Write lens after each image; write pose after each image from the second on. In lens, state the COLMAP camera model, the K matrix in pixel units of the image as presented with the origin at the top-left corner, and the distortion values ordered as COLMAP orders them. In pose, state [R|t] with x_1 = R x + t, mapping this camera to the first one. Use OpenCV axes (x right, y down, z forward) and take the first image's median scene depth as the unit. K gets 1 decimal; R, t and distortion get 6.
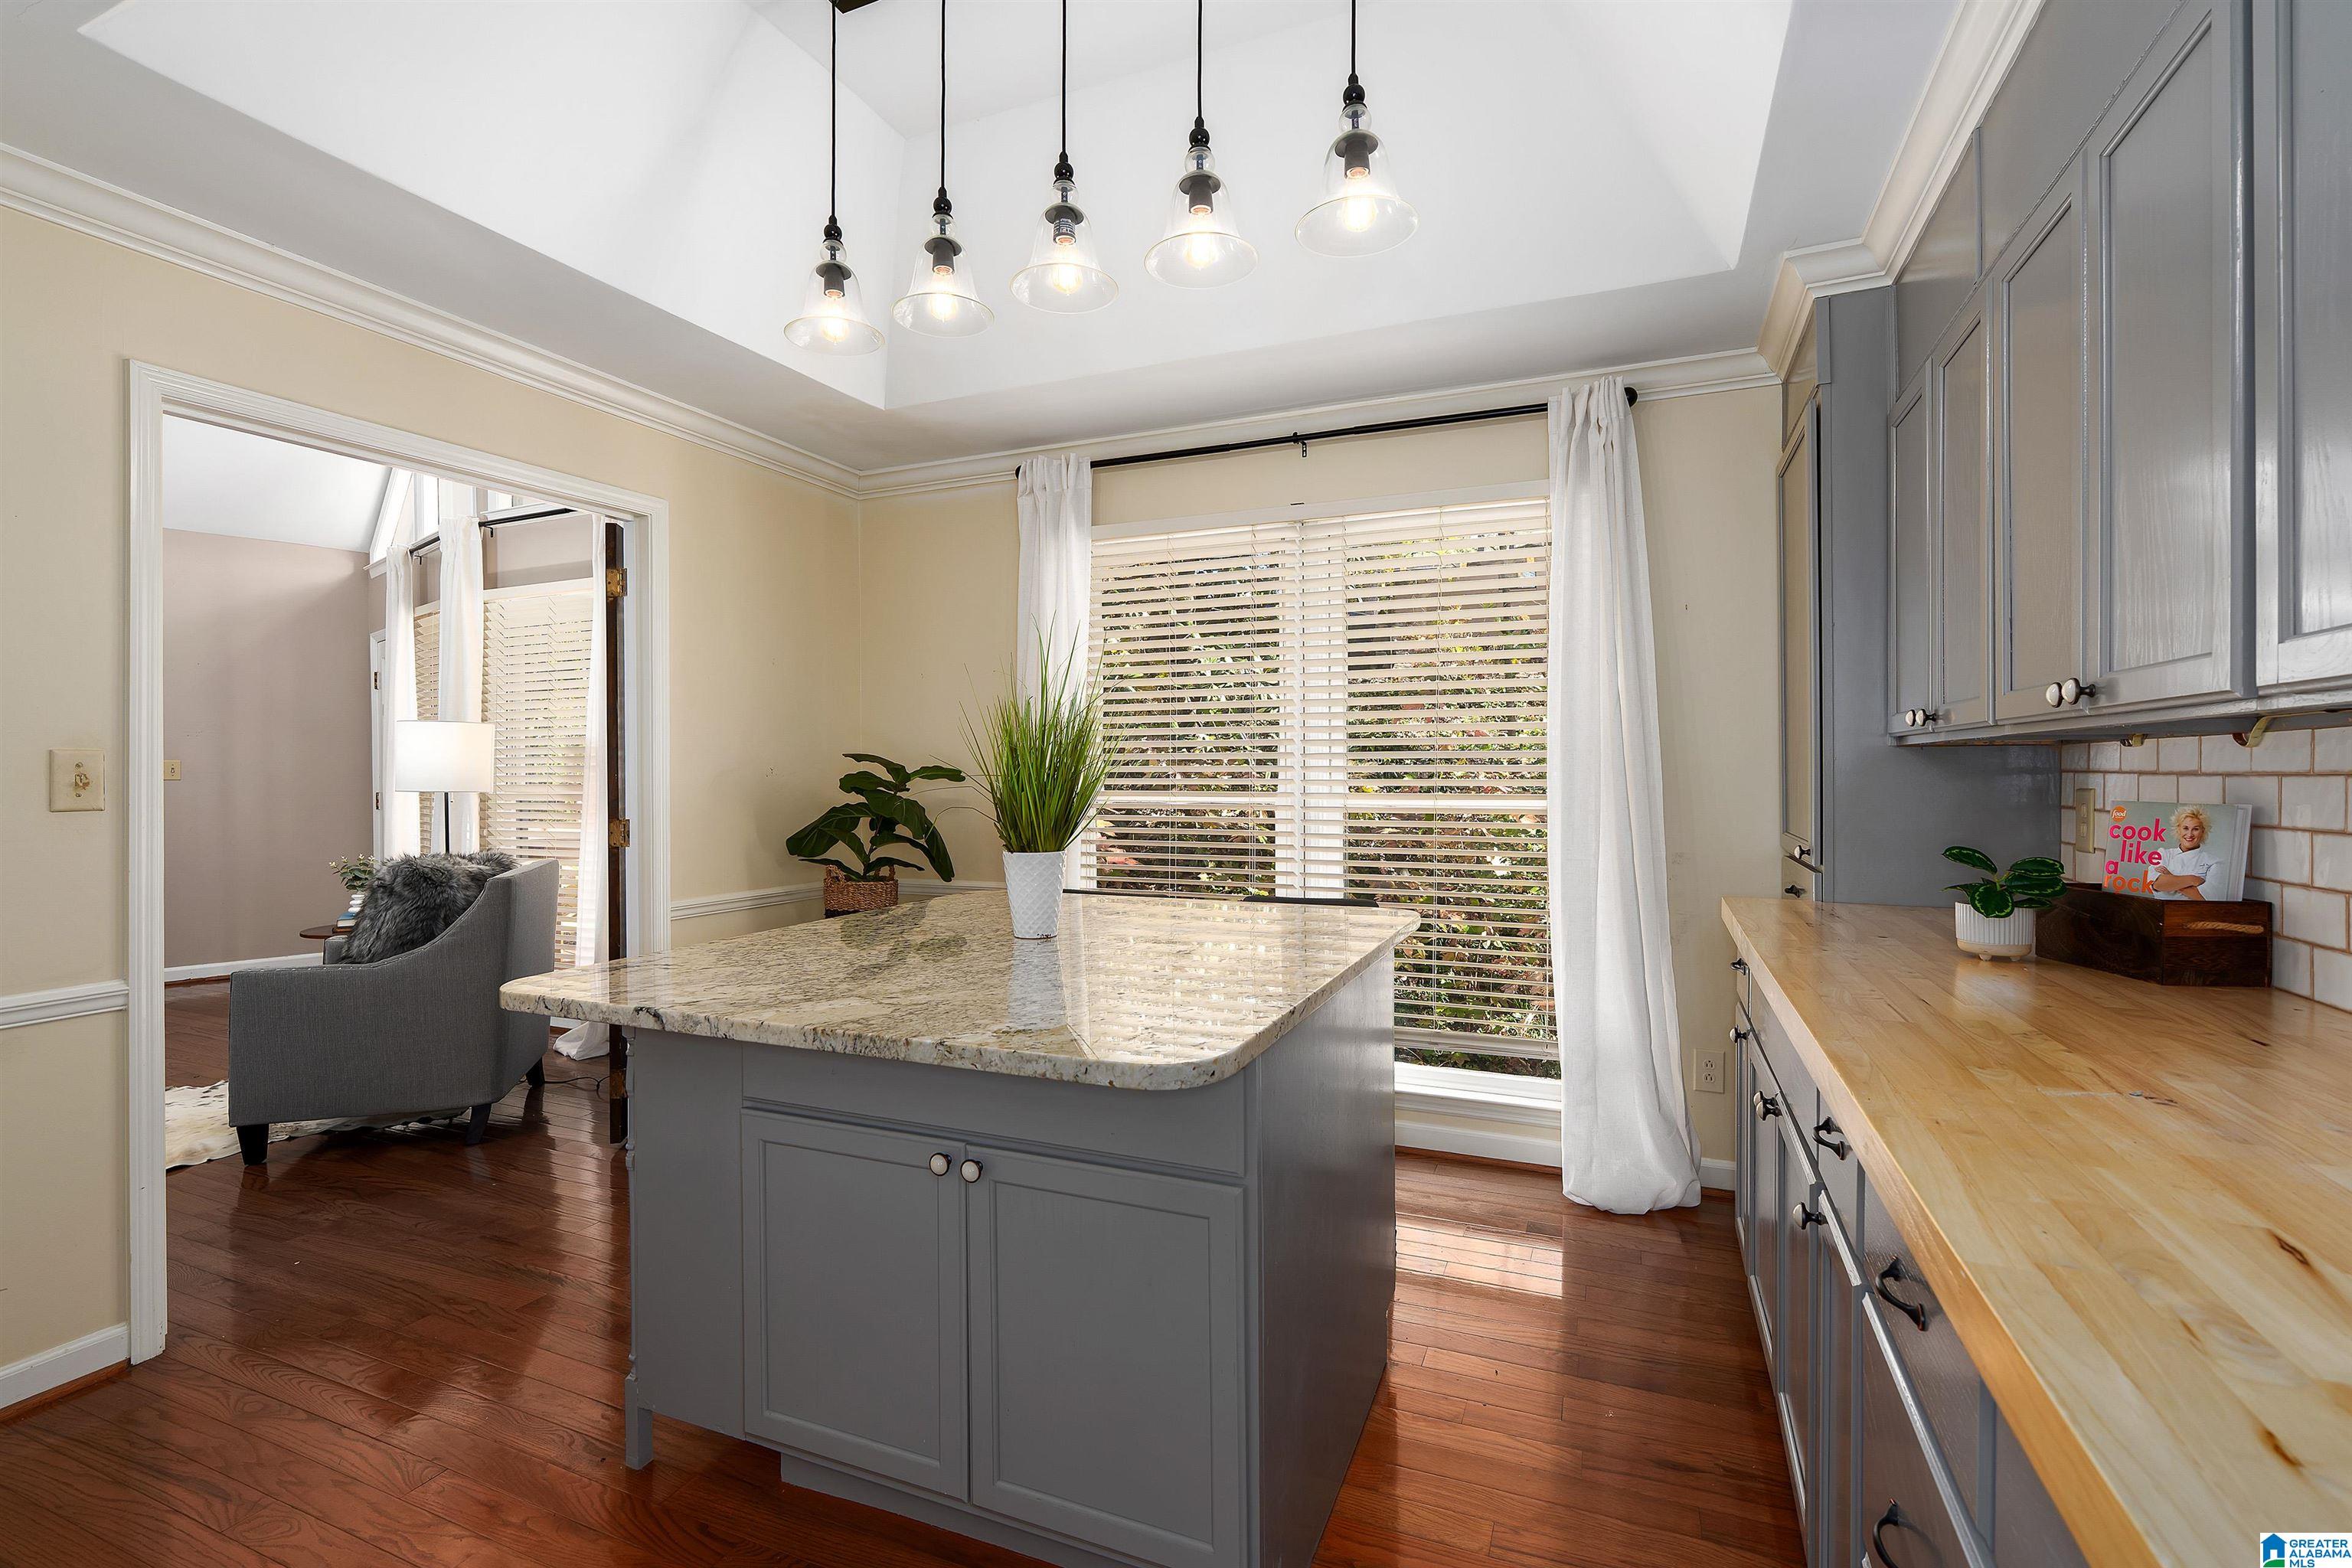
lens RADIAL K [[1070.7, 0, 1169.1], [0, 1070.7, 780.0], [0, 0, 1]] dist [-0.000635, 0.000094]
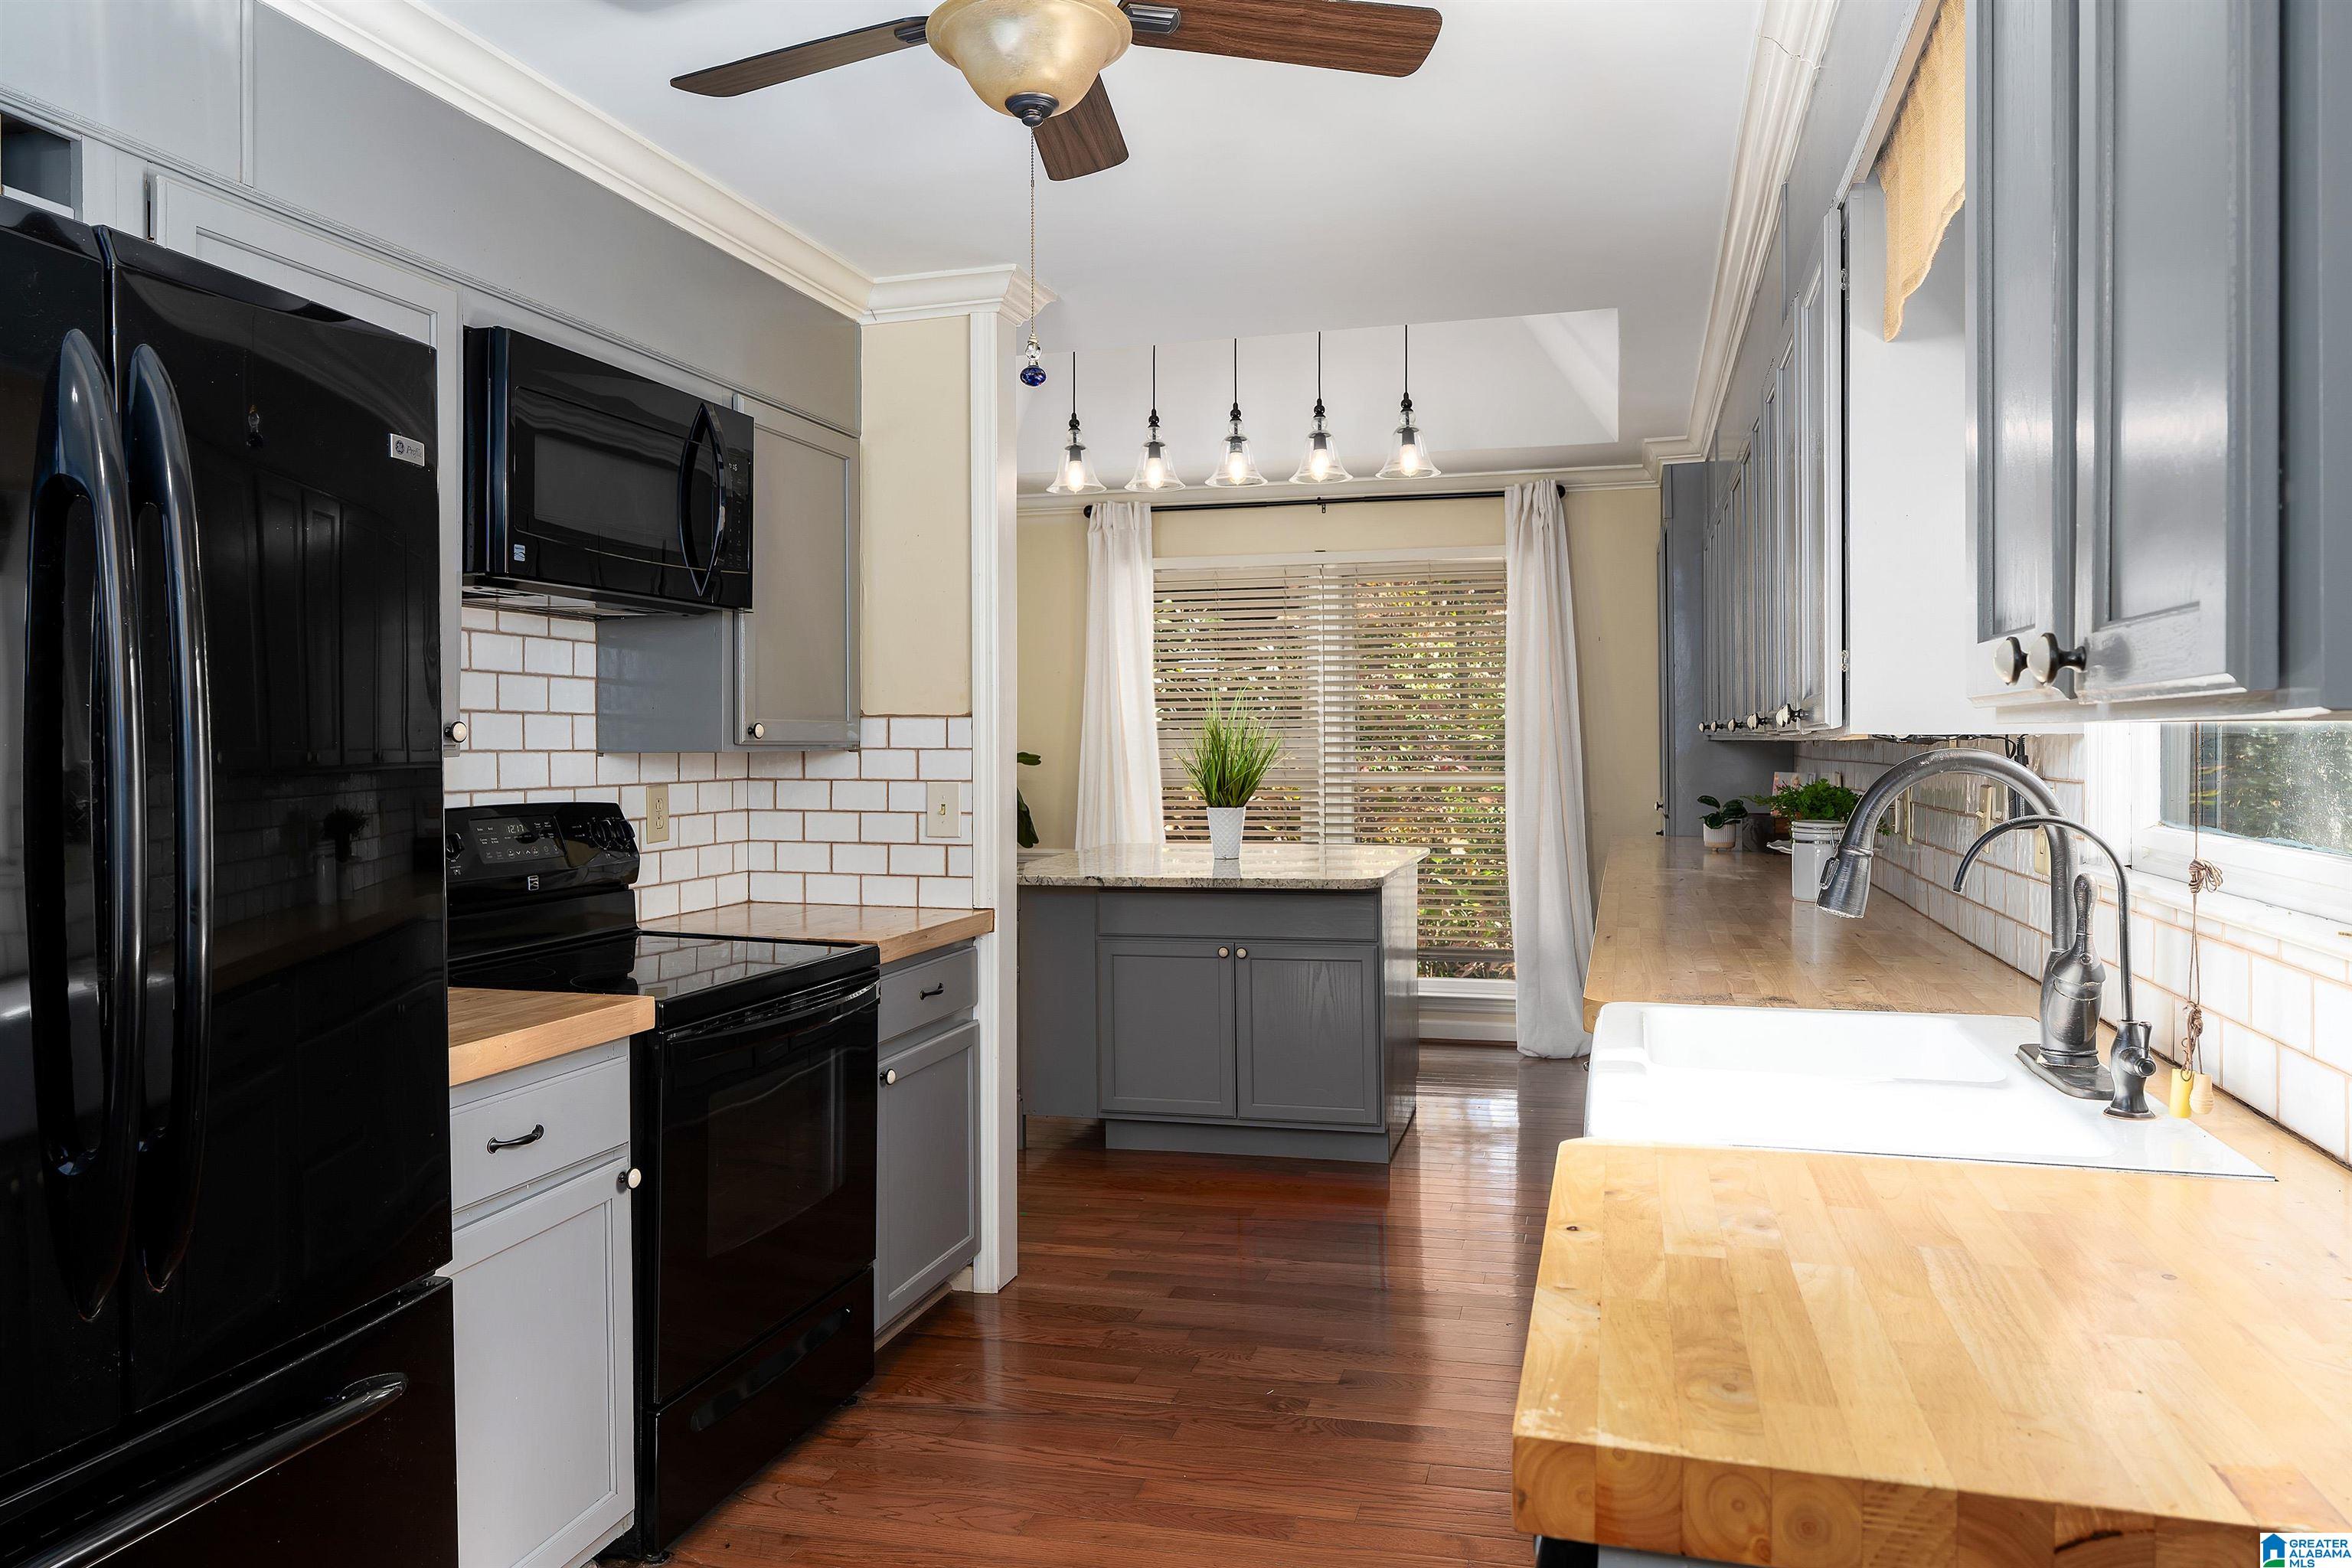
lens RADIAL K [[1646.4, 0, 1179.8], [0, 1646.4, 769.8], [0, 0, 1]] dist [0.006328, 0.001987]
pose [[0.989512, -0.007897, 0.144234, -0.397849], [0.006539, 0.999930, 0.009885, -0.013392], [-0.144302, -0.008838, 0.989494, -1.123053]]
